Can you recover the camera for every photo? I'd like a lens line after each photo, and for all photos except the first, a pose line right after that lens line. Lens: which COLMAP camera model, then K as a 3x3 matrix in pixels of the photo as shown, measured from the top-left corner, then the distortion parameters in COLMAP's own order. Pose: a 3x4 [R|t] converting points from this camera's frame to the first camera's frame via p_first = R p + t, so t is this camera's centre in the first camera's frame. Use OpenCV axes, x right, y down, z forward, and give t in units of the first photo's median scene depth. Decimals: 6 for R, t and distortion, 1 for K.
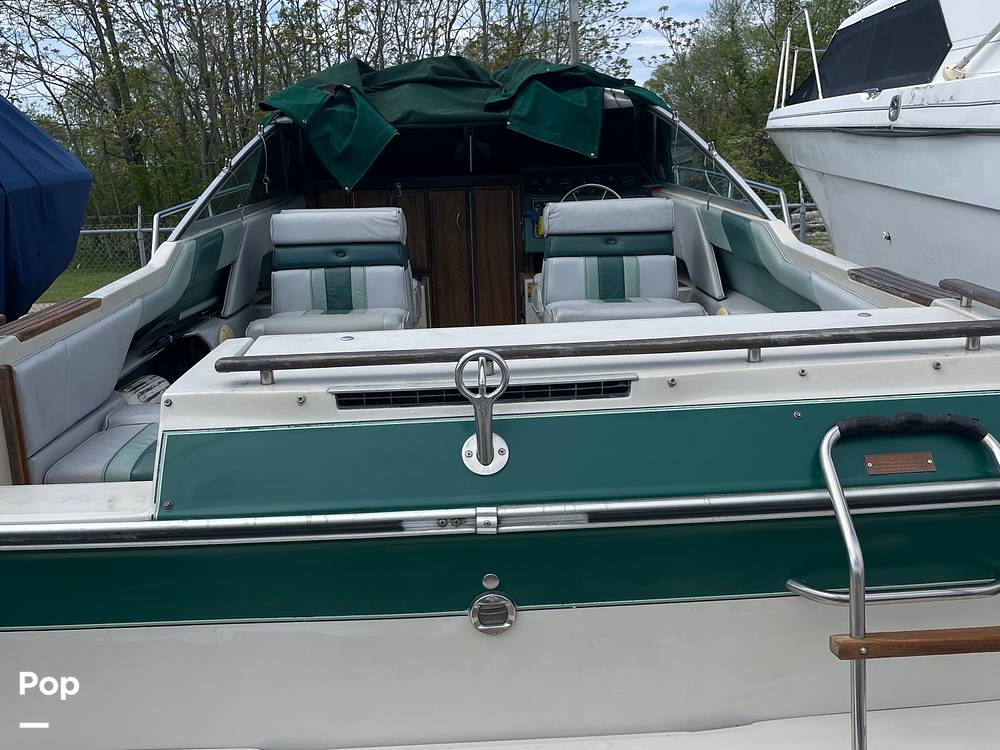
lens RADIAL K [[1014.8, 0, 501.5], [0, 1014.8, 374.5], [0, 0, 1]] dist [0.042674, 0.000000]
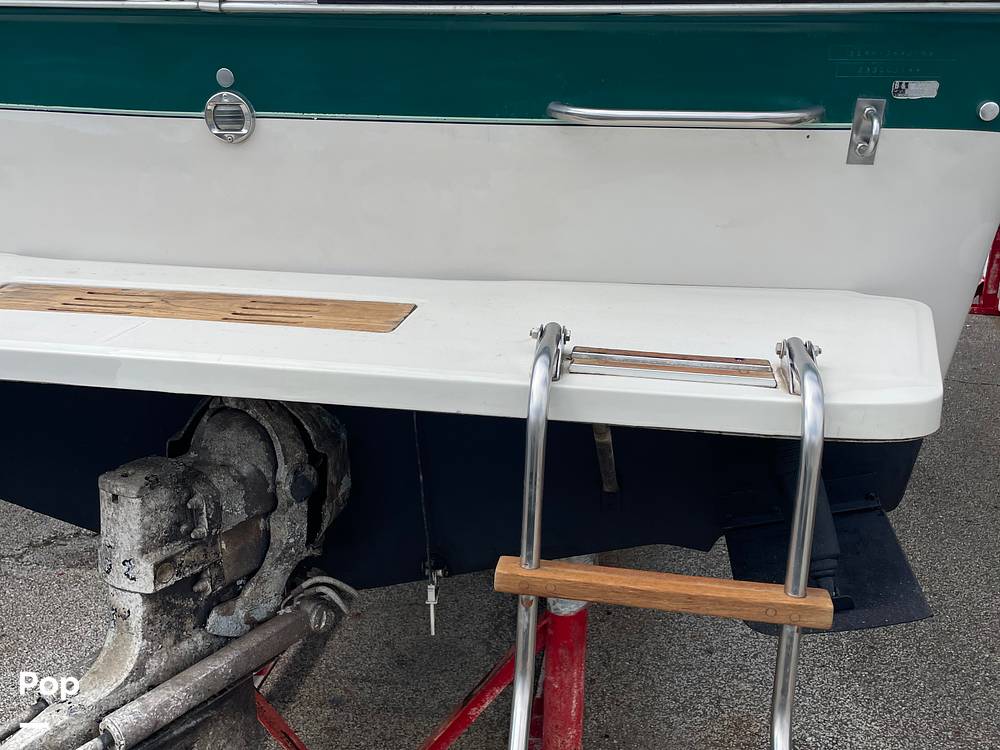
lens RADIAL K [[1014.8, 0, 494.3], [0, 1014.8, 378.9], [0, 0, 1]] dist [0.042674, 0.000000]
pose [[0.973483, 0.109827, -0.200673, 0.201781], [-0.092343, 0.991230, 0.094527, 0.165756], [0.209295, -0.073489, 0.975087, 0.058296]]
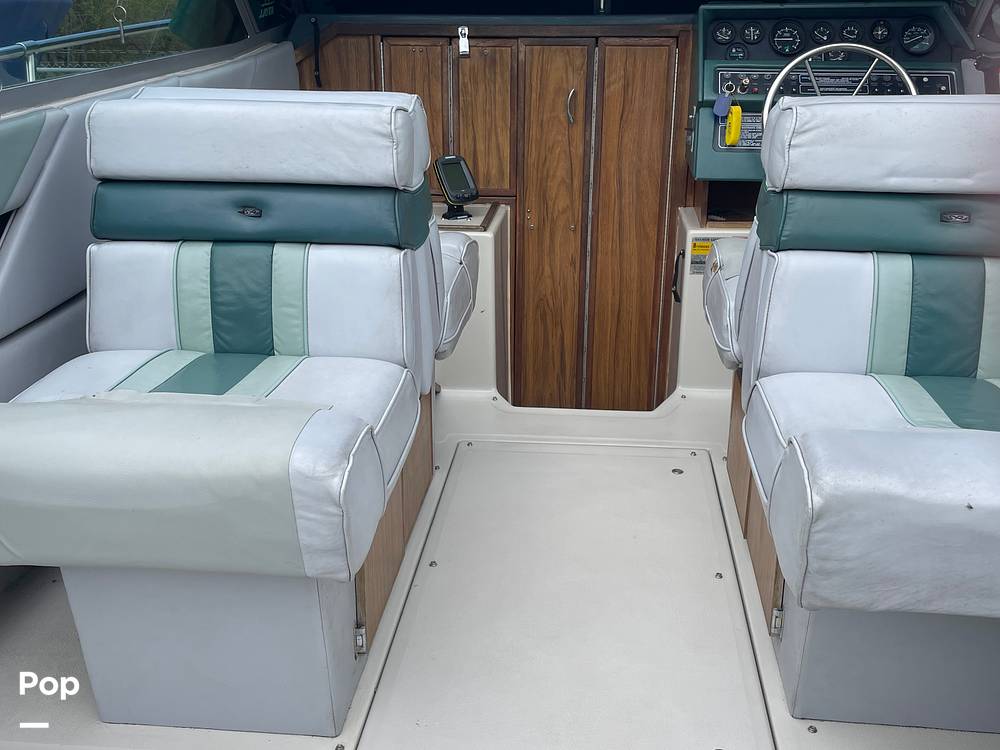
lens RADIAL K [[1014.8, 0, 497.9], [0, 1014.8, 388.9], [0, 0, 1]] dist [0.042674, 0.000000]
pose [[0.990395, 0.079106, -0.113406, -0.010187], [-0.060112, 0.984946, 0.162071, -0.120191], [0.124520, -0.153697, 0.980241, 0.605533]]
